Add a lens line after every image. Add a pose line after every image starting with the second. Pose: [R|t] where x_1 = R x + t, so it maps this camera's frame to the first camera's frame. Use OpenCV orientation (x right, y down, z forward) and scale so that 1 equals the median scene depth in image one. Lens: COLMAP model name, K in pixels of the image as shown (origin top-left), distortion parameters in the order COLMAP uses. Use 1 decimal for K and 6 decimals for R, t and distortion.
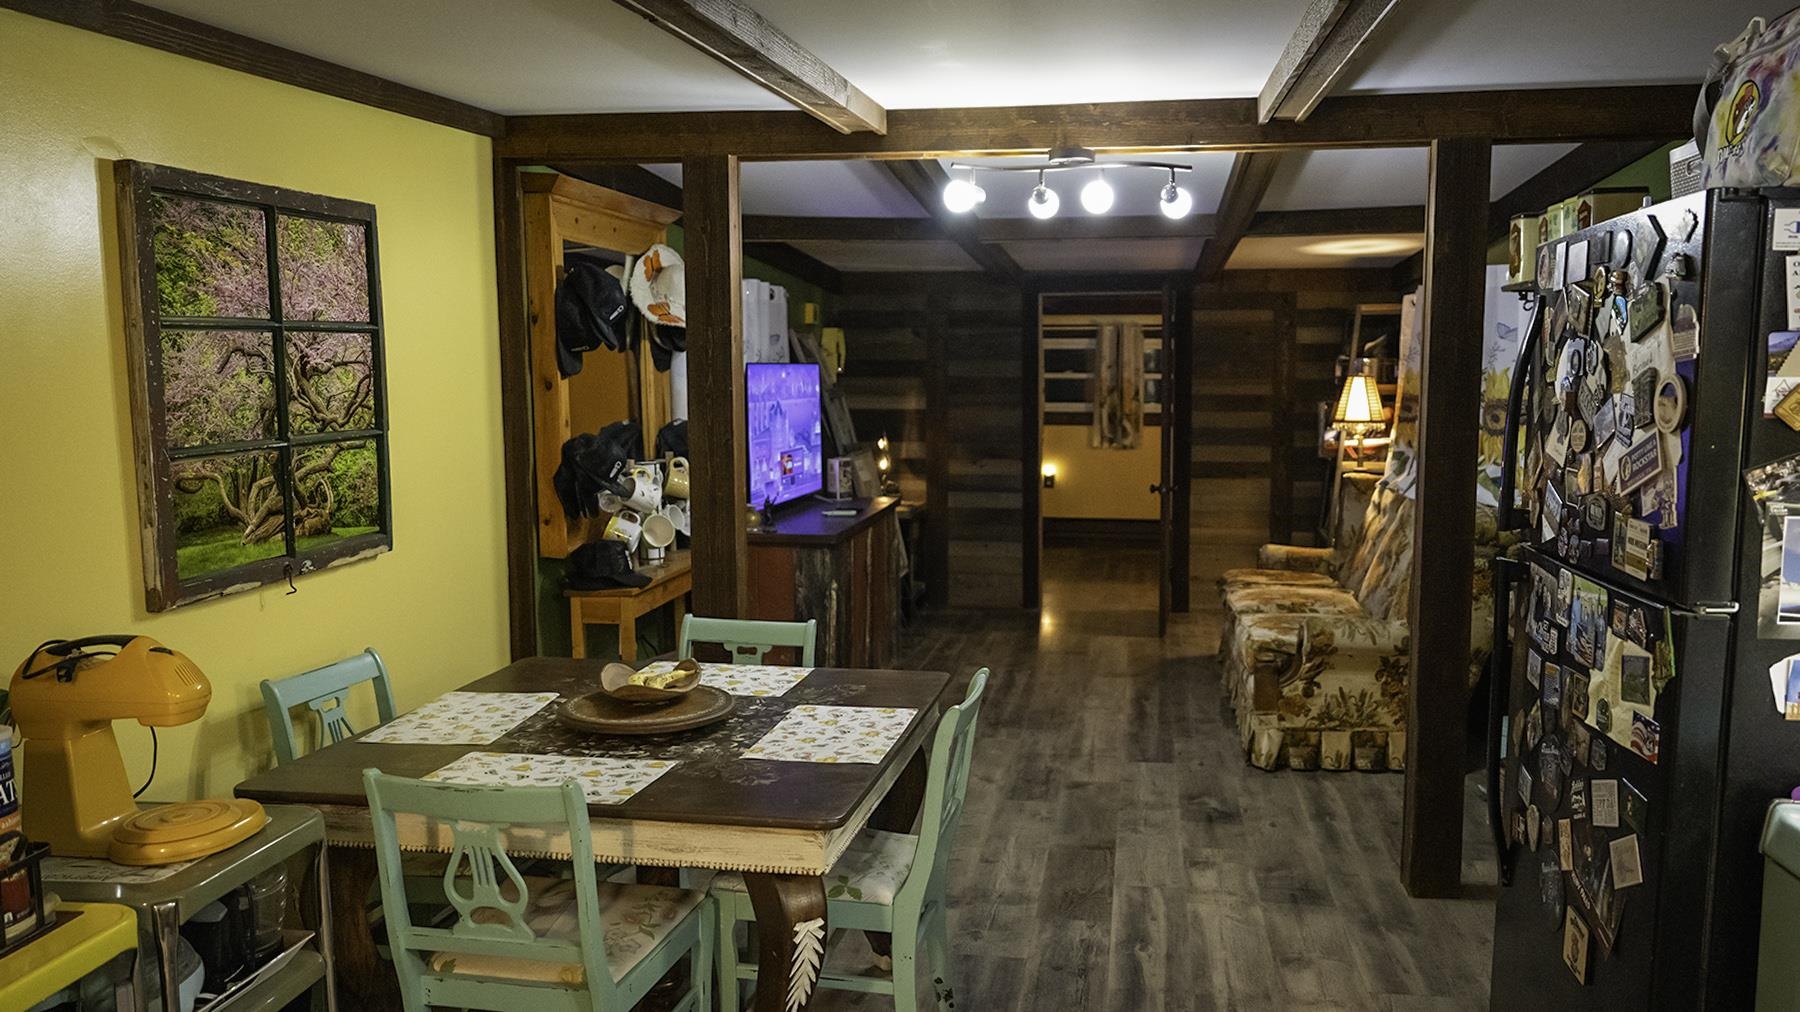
lens RADIAL K [[1266.8, 0, 951.8], [0, 1266.8, 528.8], [0, 0, 1]] dist [-0.009832, 0.006669]
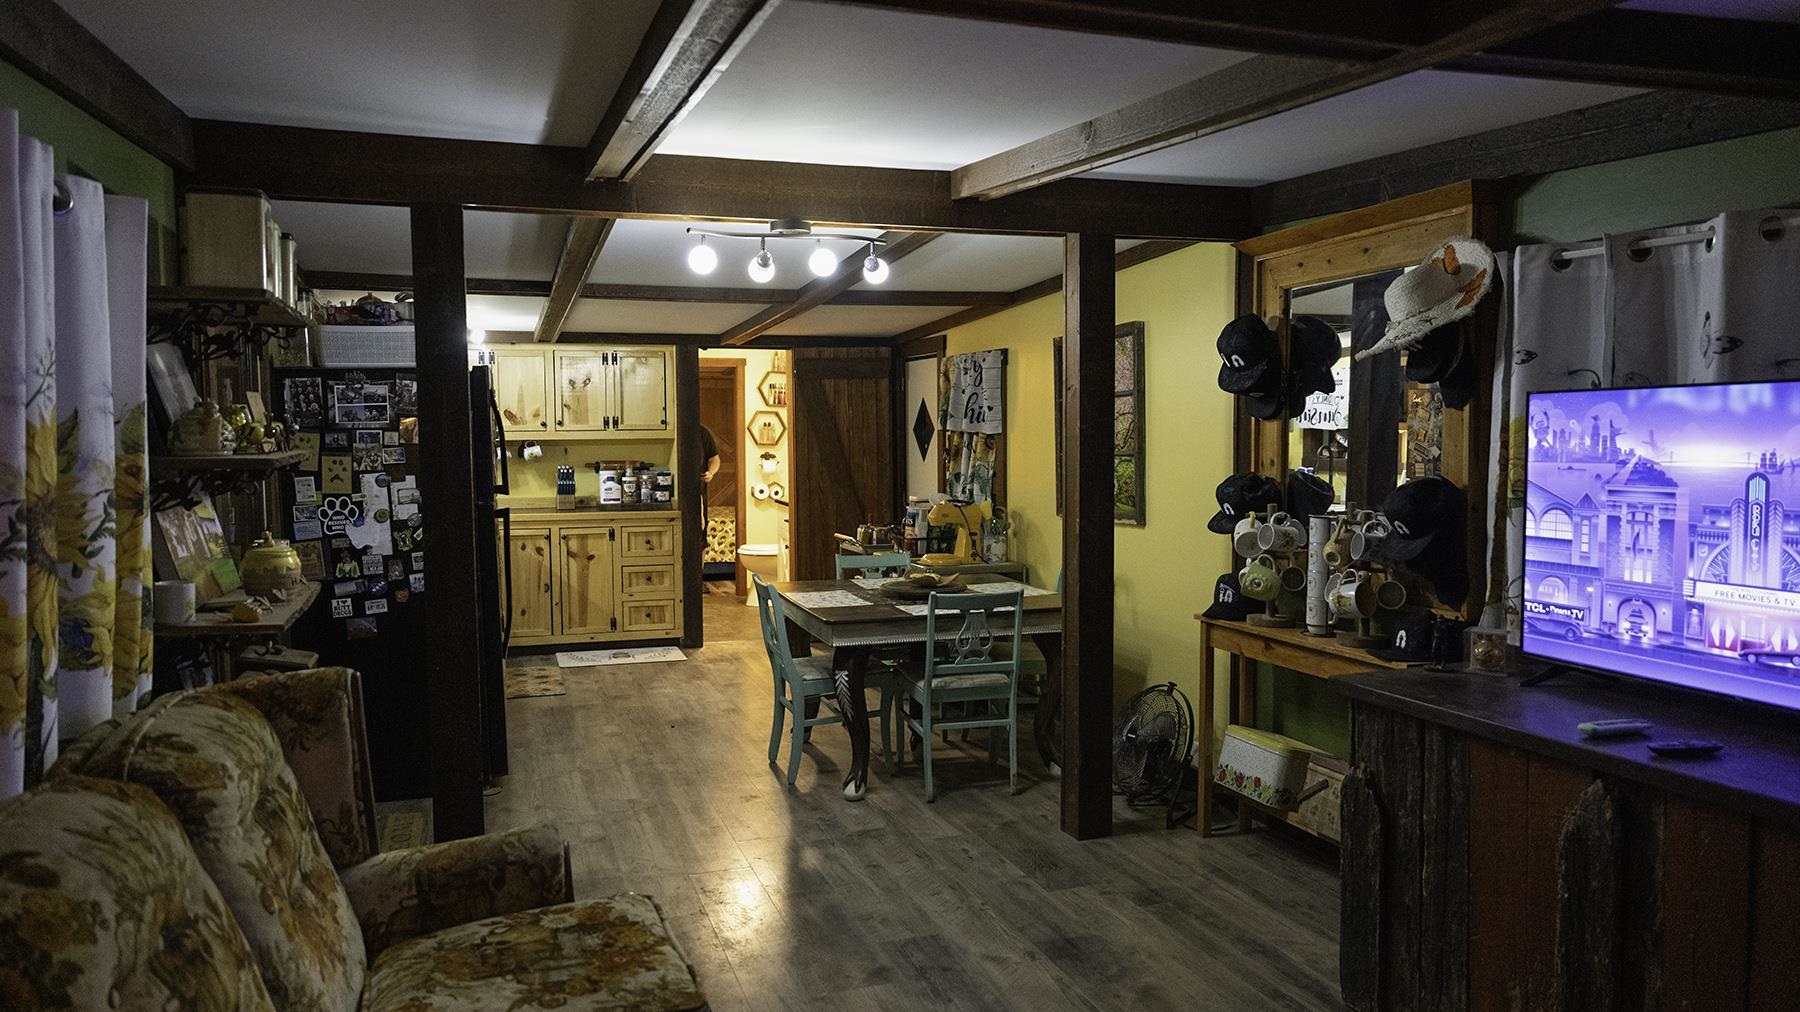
lens RADIAL K [[1266.8, 0, 910.0], [0, 1266.8, 503.7], [0, 0, 1]] dist [-0.009832, 0.006669]
pose [[-0.881893, 0.037170, -0.469982, 0.630536], [-0.046816, 0.985055, 0.165754, -0.284771], [0.469120, 0.168180, -0.866973, 2.398855]]
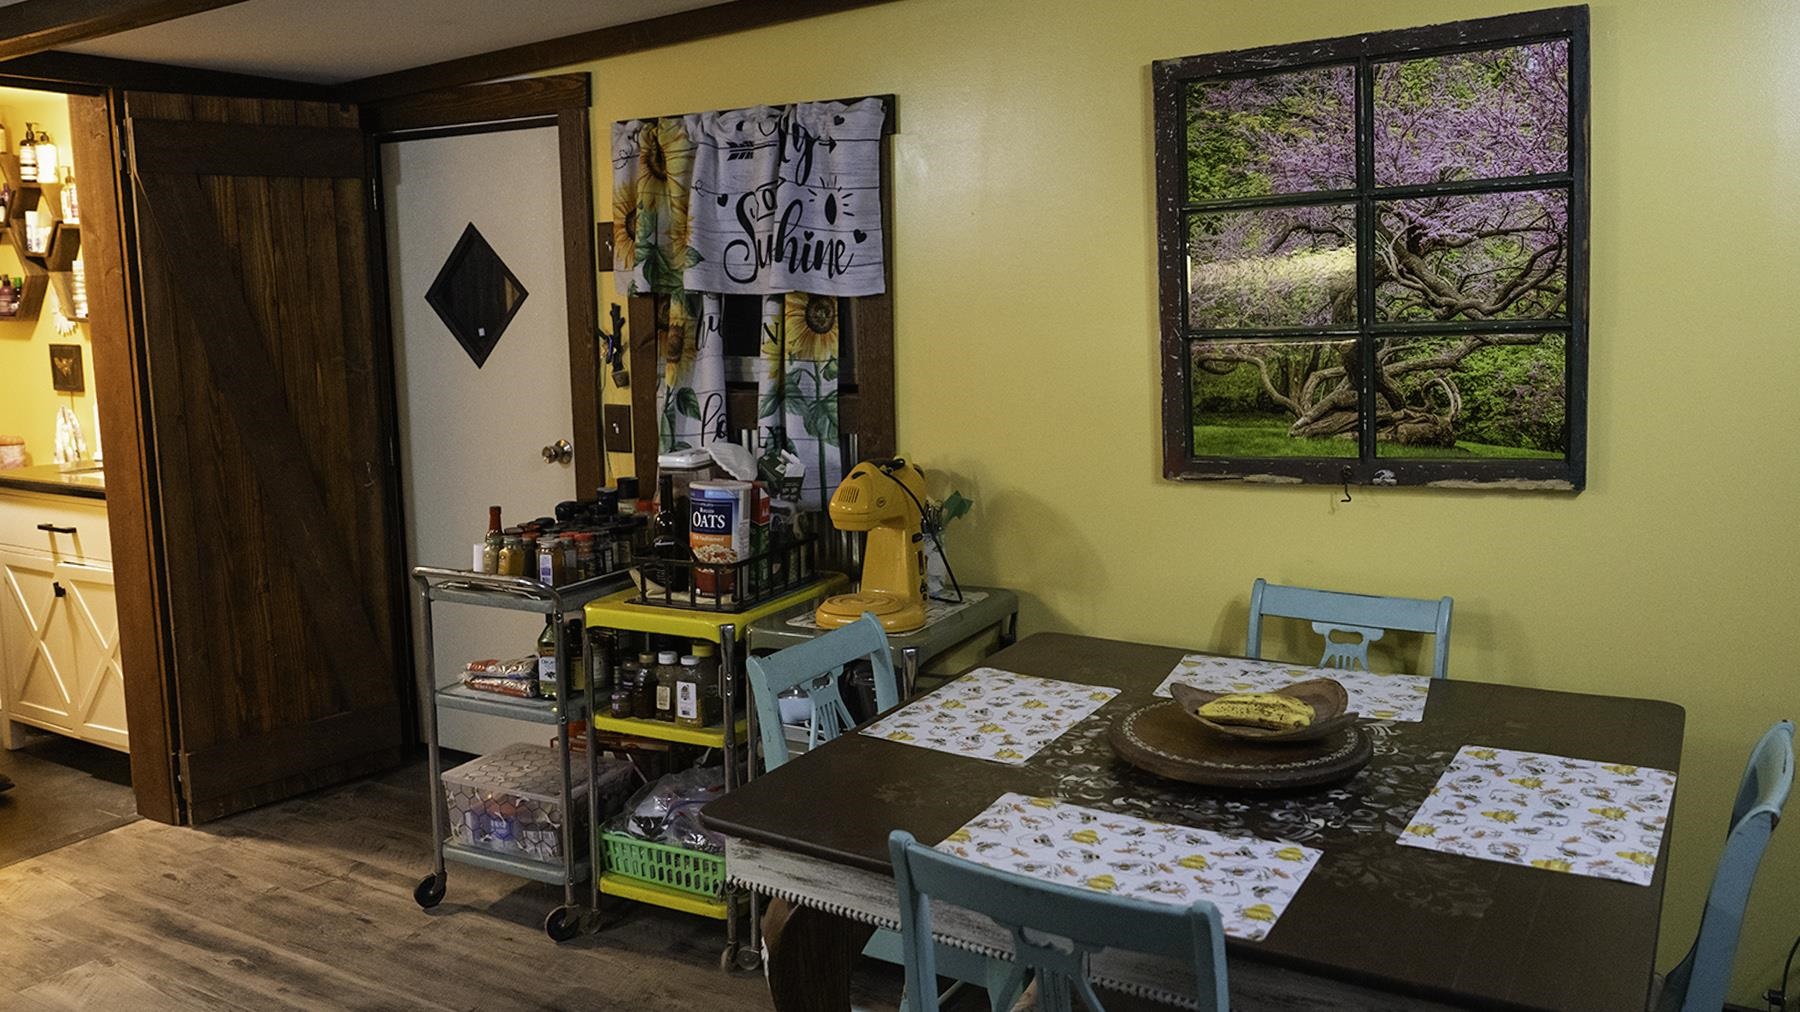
lens RADIAL K [[1398.8, 0, 856.8], [0, 1398.8, 468.6], [0, 0, 1]] dist [0.003483, -0.011524]
pose [[-0.363799, 0.135249, -0.921606, 0.455809], [-0.081916, 0.980924, 0.176290, -0.105693], [0.927869, 0.139628, -0.345780, 0.932044]]
